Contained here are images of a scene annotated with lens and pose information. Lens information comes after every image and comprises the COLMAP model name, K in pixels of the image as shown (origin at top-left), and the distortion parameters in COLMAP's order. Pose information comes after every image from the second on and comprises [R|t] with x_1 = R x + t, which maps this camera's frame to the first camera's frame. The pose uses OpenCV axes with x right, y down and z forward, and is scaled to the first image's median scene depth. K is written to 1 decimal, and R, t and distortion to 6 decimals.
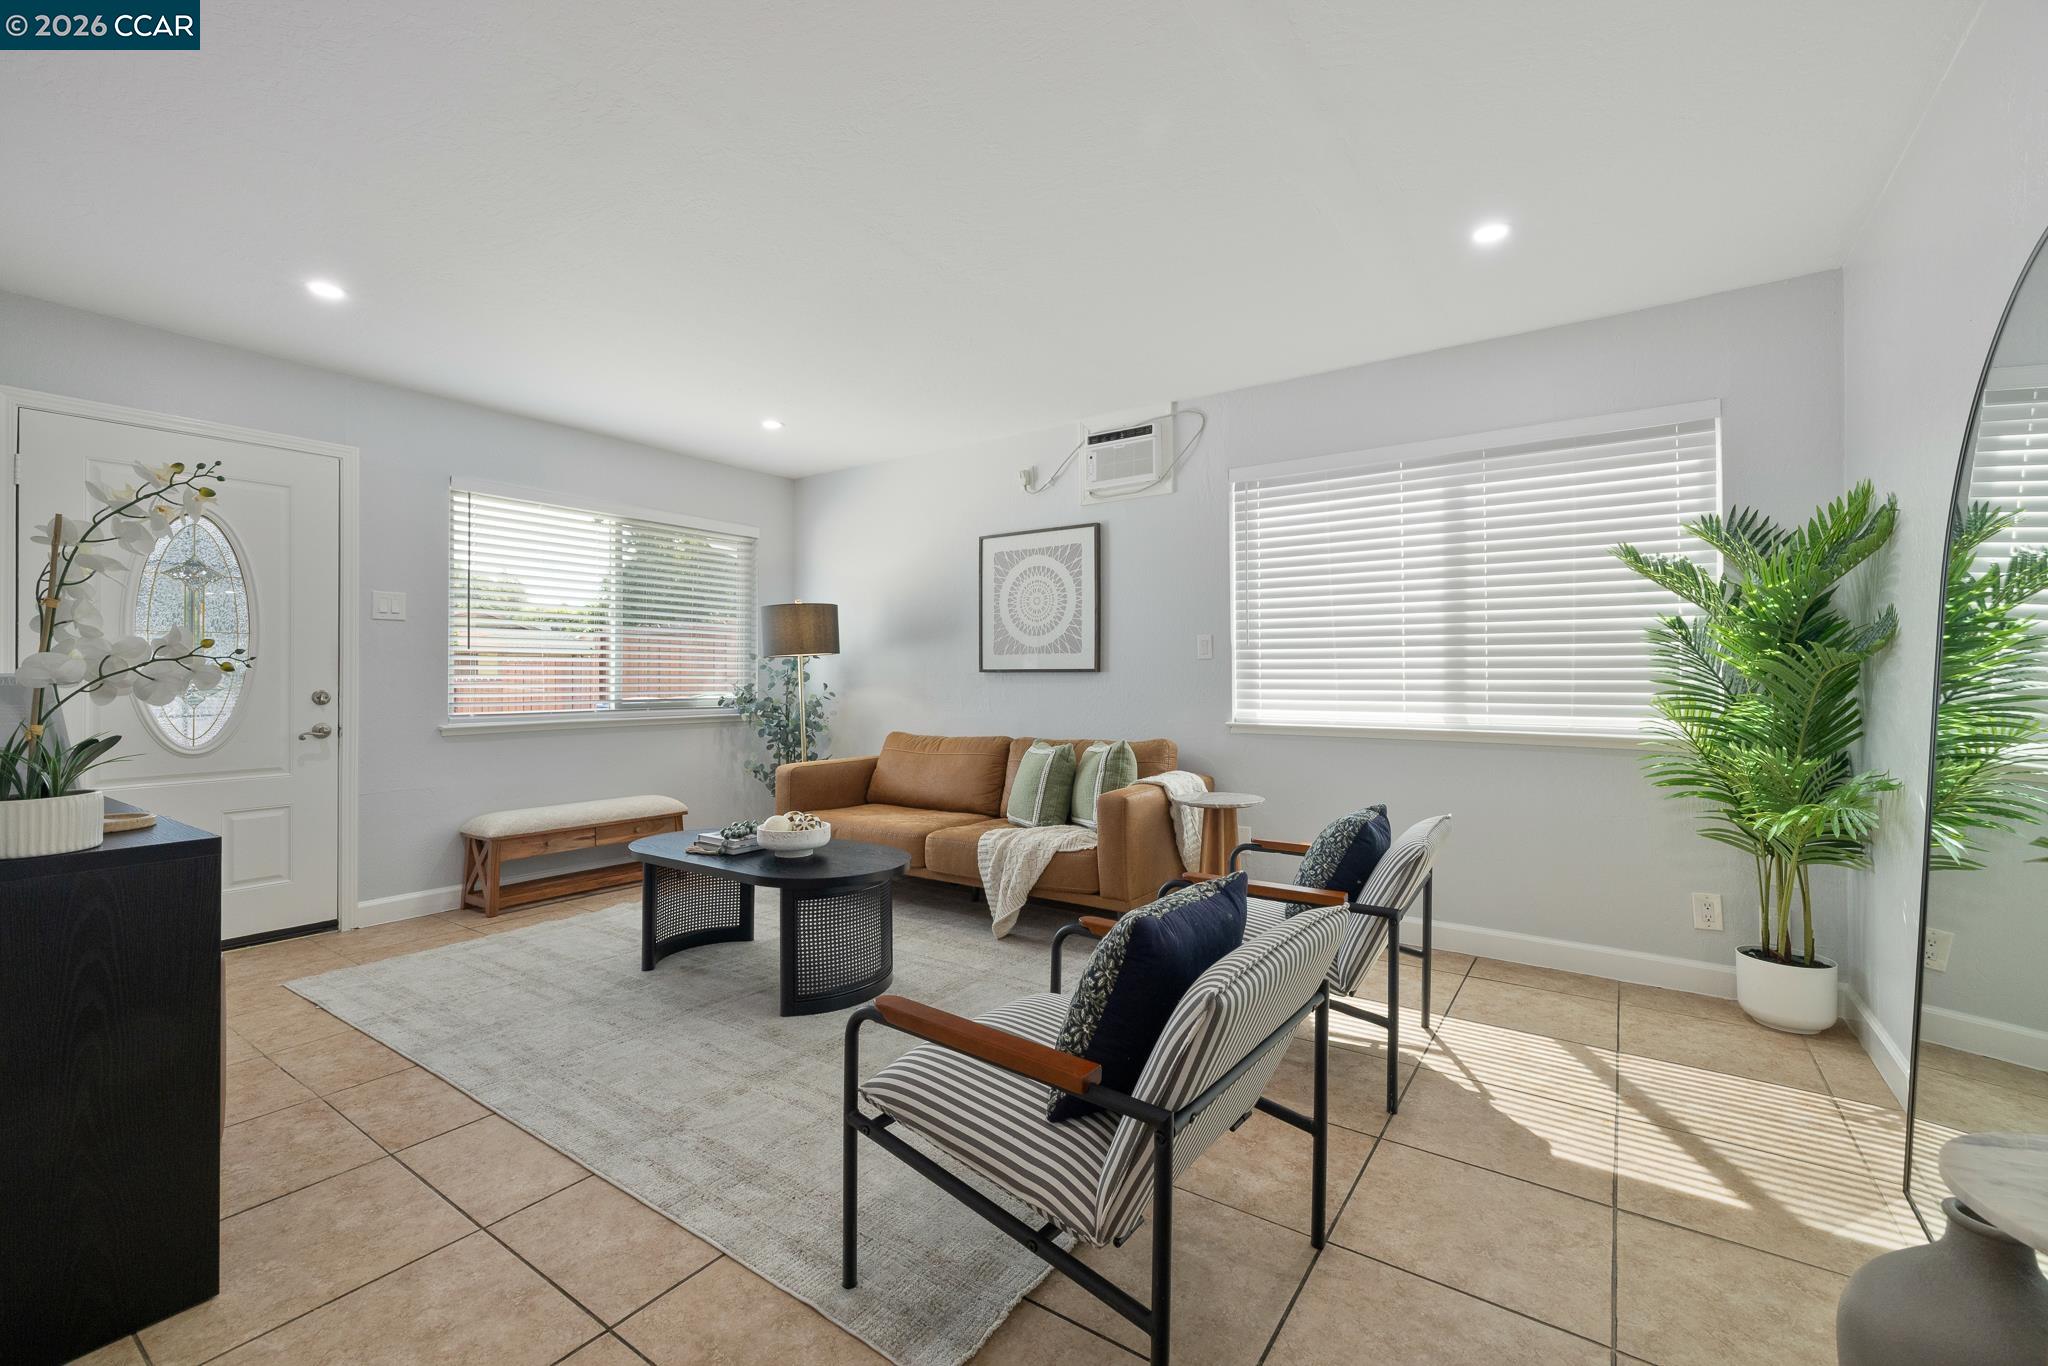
lens RADIAL K [[859.1, 0, 1015.6], [0, 859.1, 682.9], [0, 0, 1]] dist [0.000815, 0.000711]
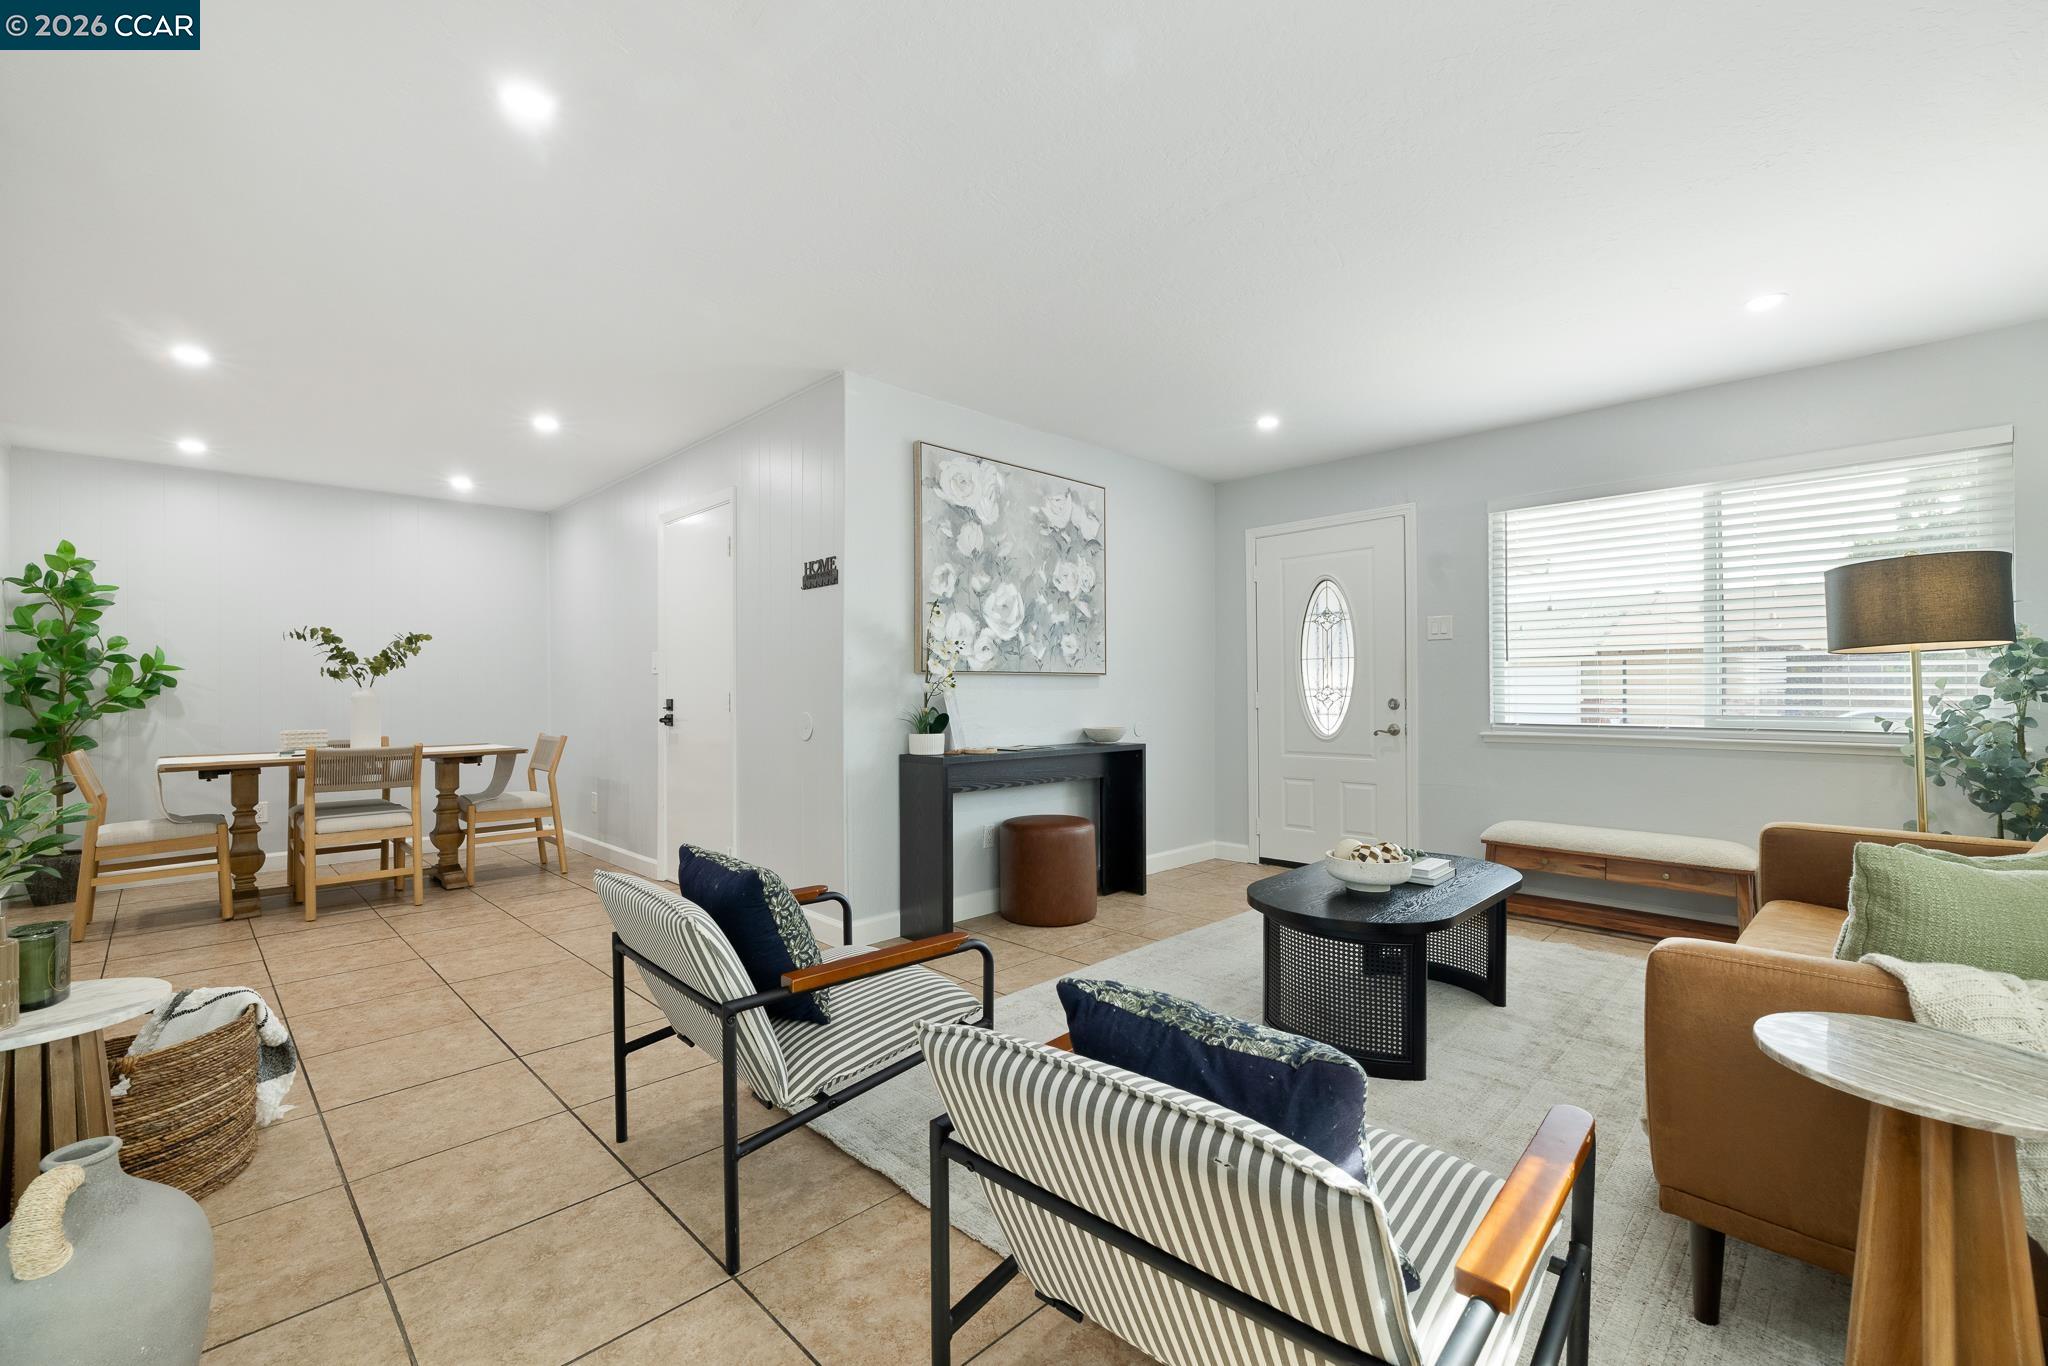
lens RADIAL K [[859.1, 0, 1020.3], [0, 859.1, 688.2], [0, 0, 1]] dist [0.000815, 0.000711]
pose [[-0.174093, -0.005028, -0.984716, 0.565084], [-0.002931, 0.999985, -0.004588, 0.000944], [0.984725, 0.002088, -0.174105, 0.670781]]
